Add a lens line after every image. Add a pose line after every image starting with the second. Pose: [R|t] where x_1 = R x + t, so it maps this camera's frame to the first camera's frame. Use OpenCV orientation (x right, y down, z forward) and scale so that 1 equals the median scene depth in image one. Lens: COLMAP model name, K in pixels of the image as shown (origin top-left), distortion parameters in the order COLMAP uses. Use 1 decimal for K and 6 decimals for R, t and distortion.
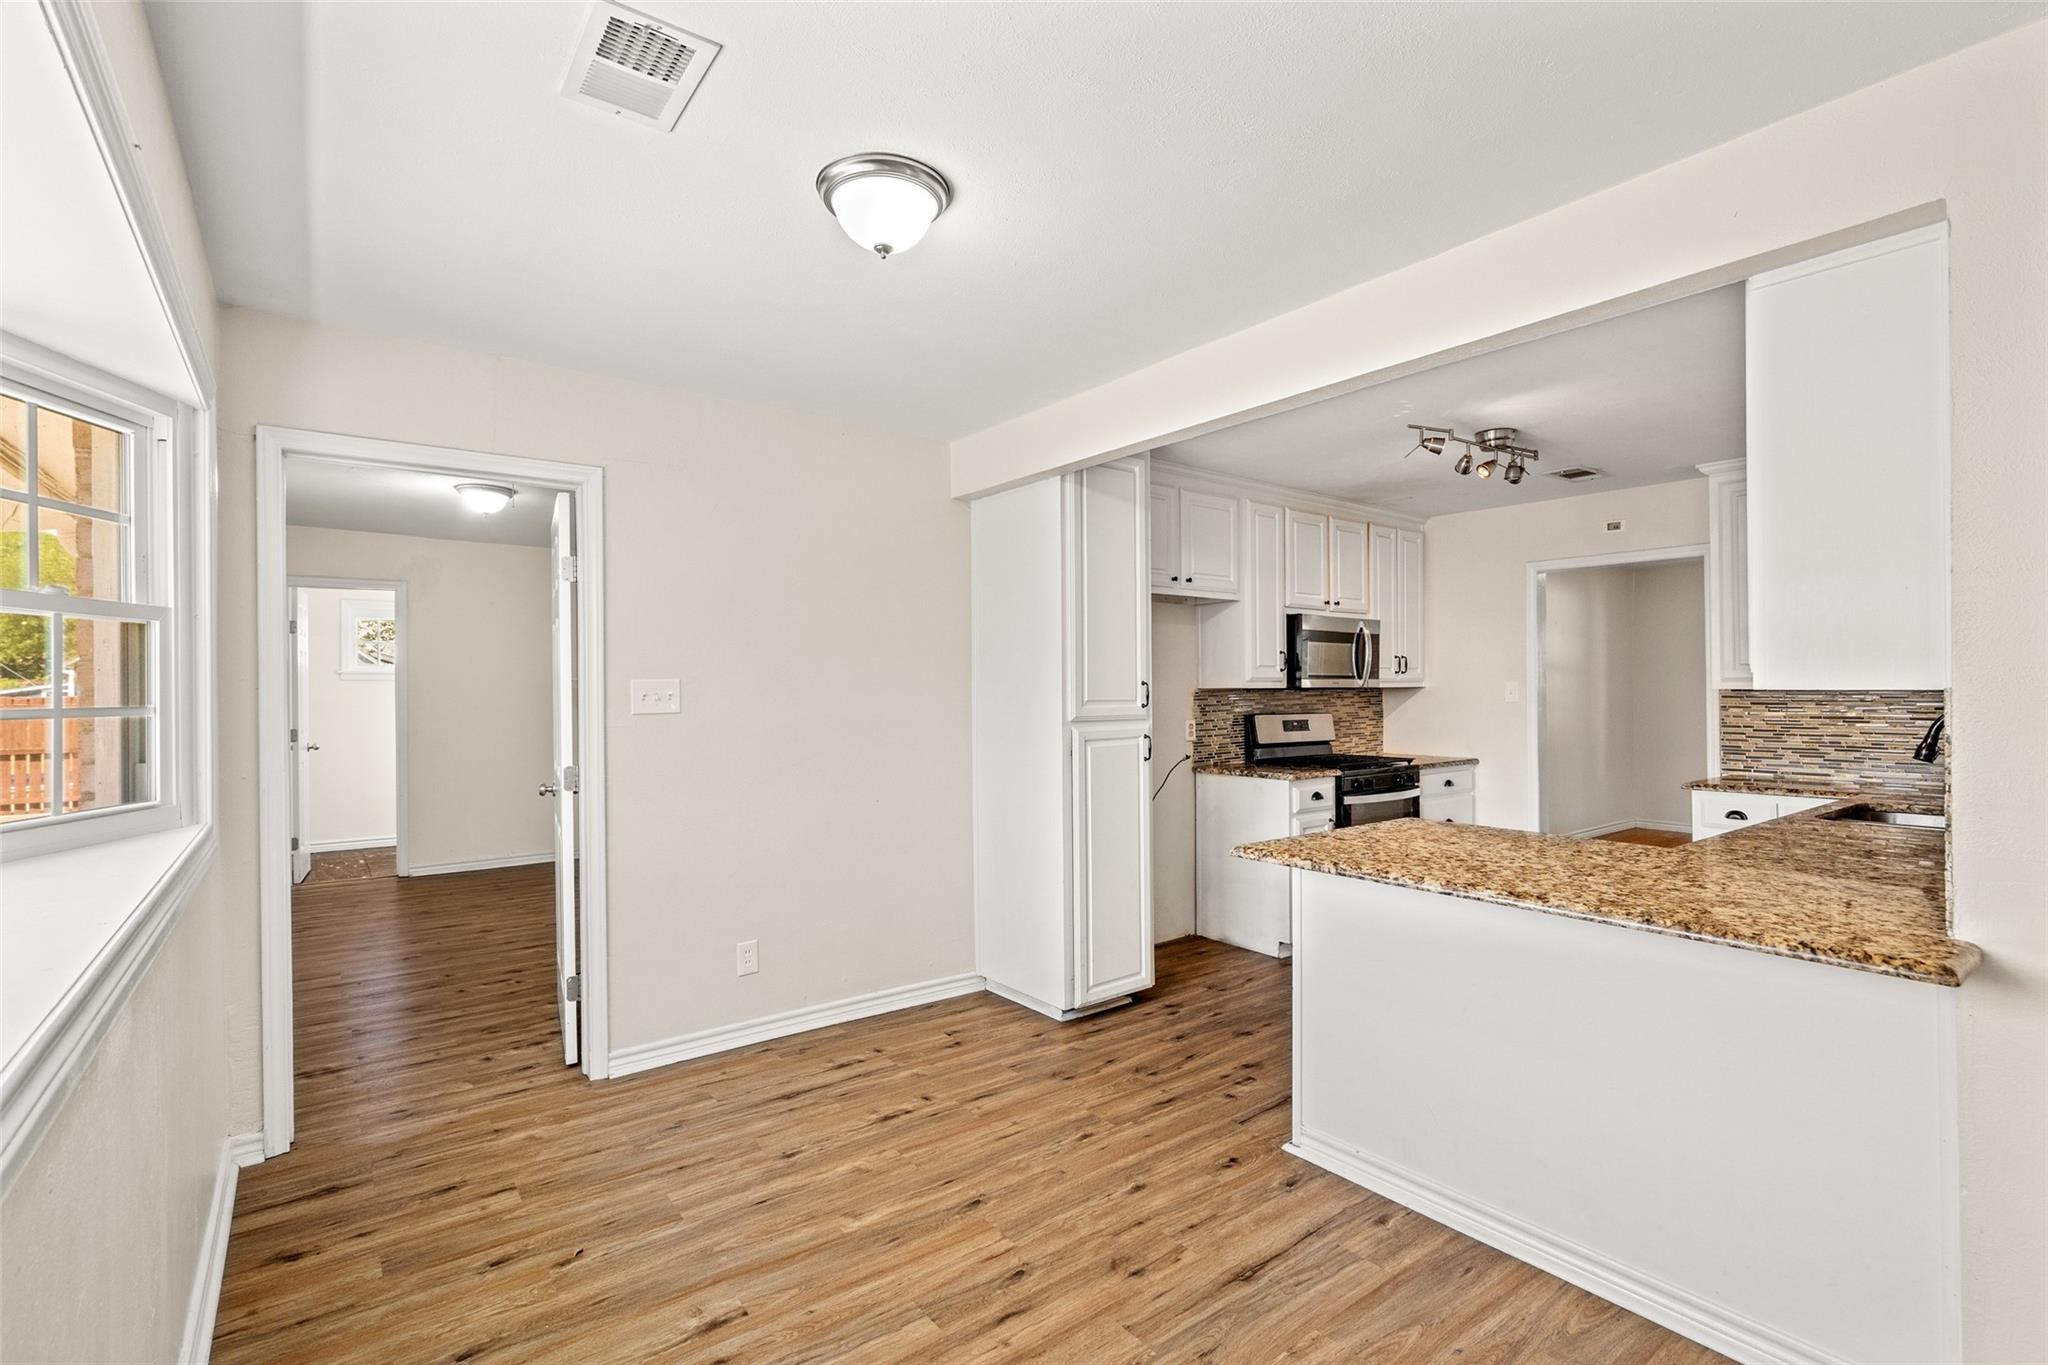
lens RADIAL K [[927.5, 0, 1017.5], [0, 927.5, 684.4], [0, 0, 1]] dist [0.001138, 0.000193]
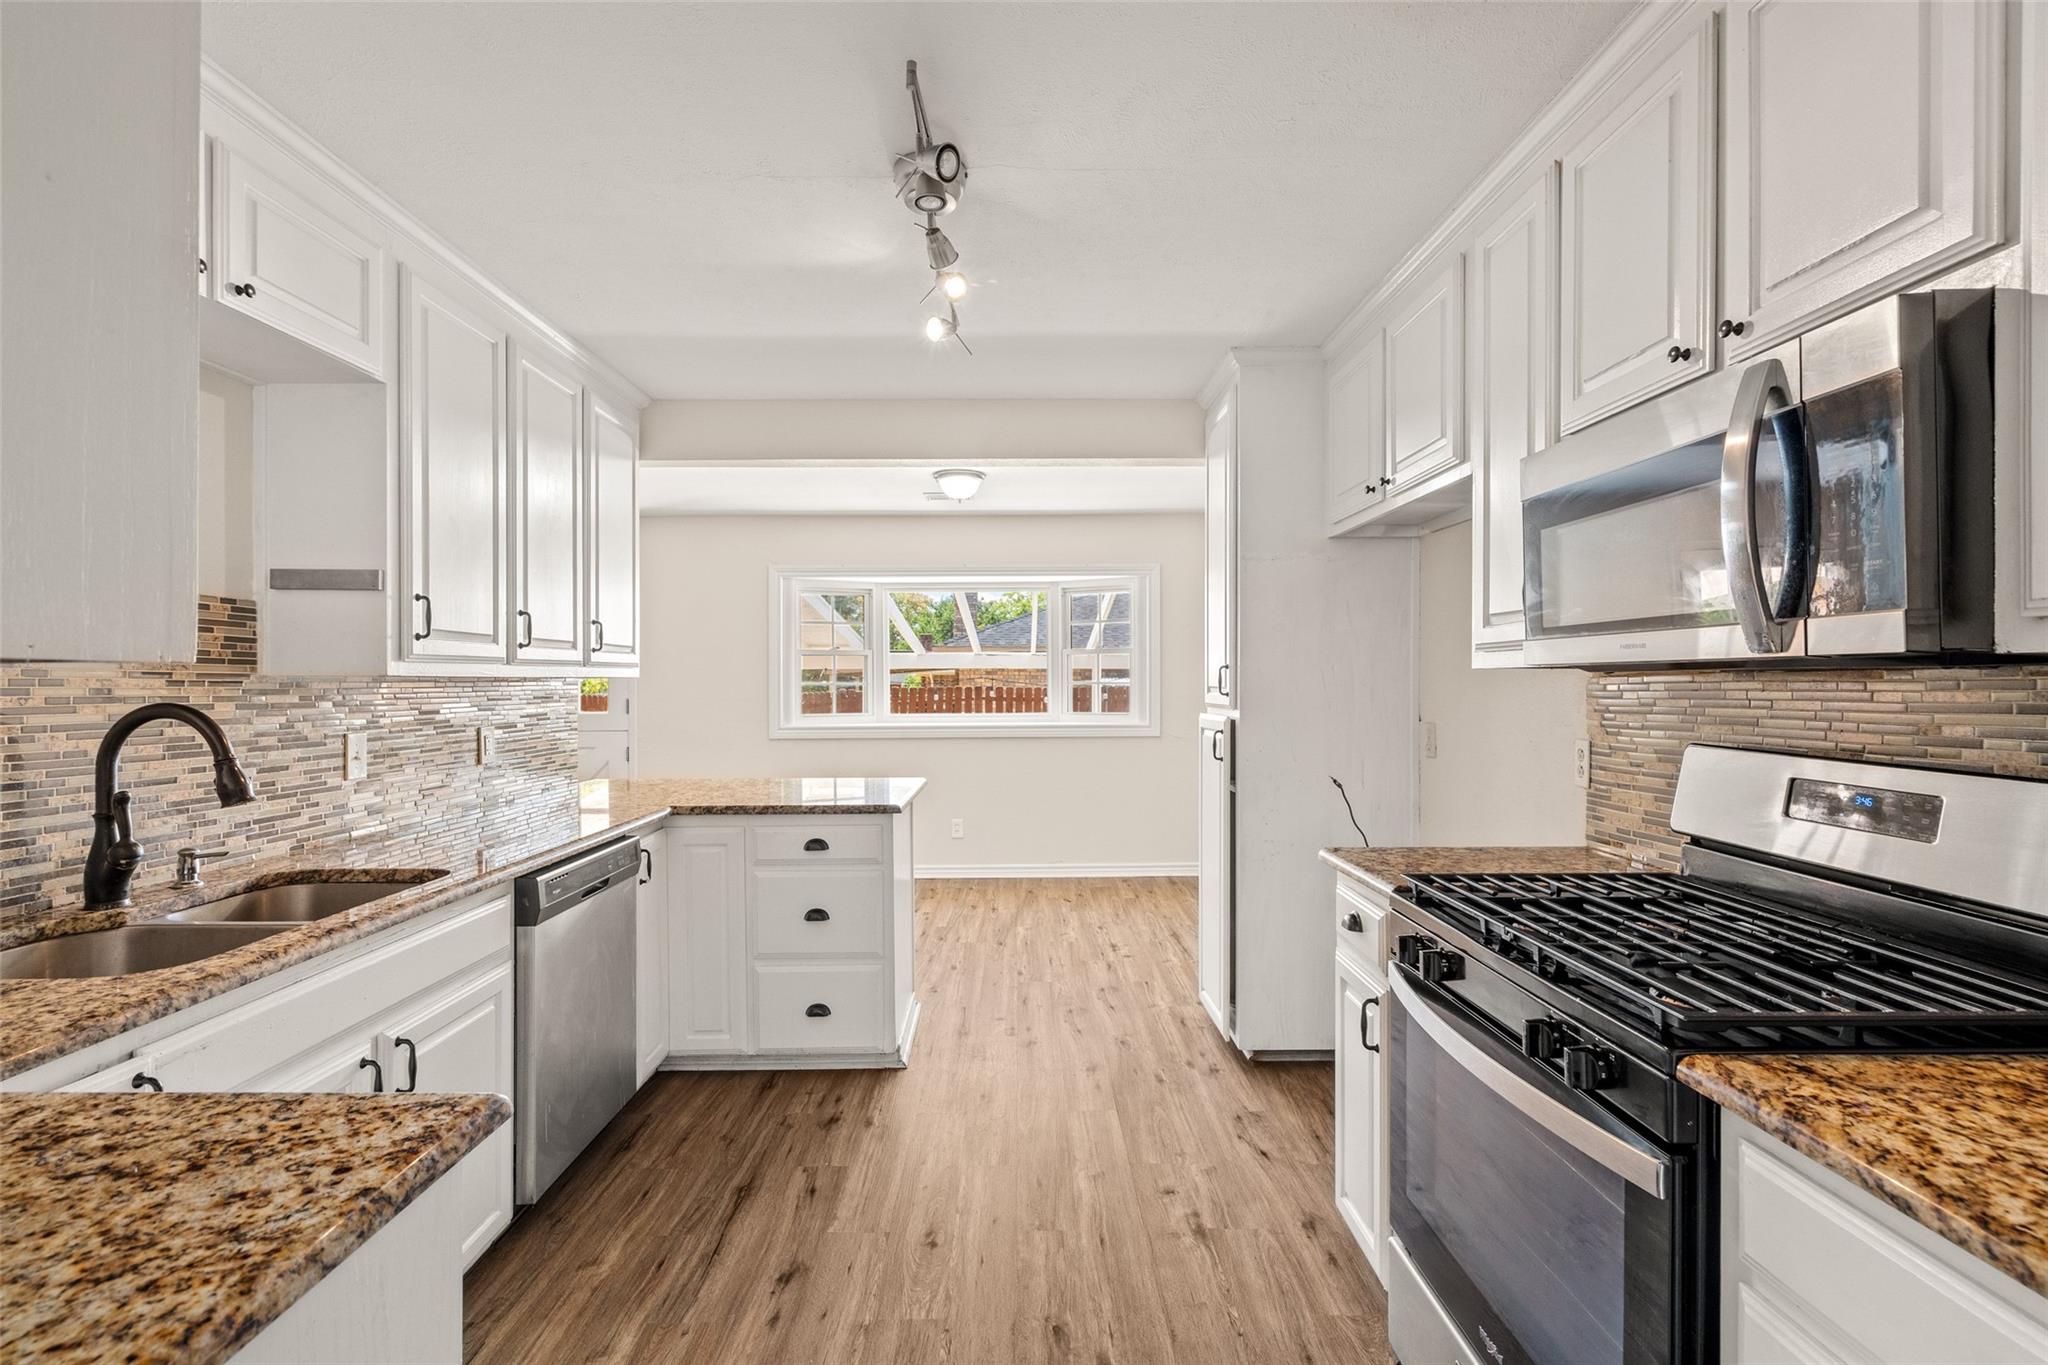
lens RADIAL K [[927.5, 0, 1023.3], [0, 927.5, 680.6], [0, 0, 1]] dist [0.001138, 0.000193]
pose [[-0.595726, 0.008439, -0.803143, 1.050733], [0.011039, 0.999936, 0.002319, 0.010839], [0.803112, -0.007485, -0.595782, 1.576480]]
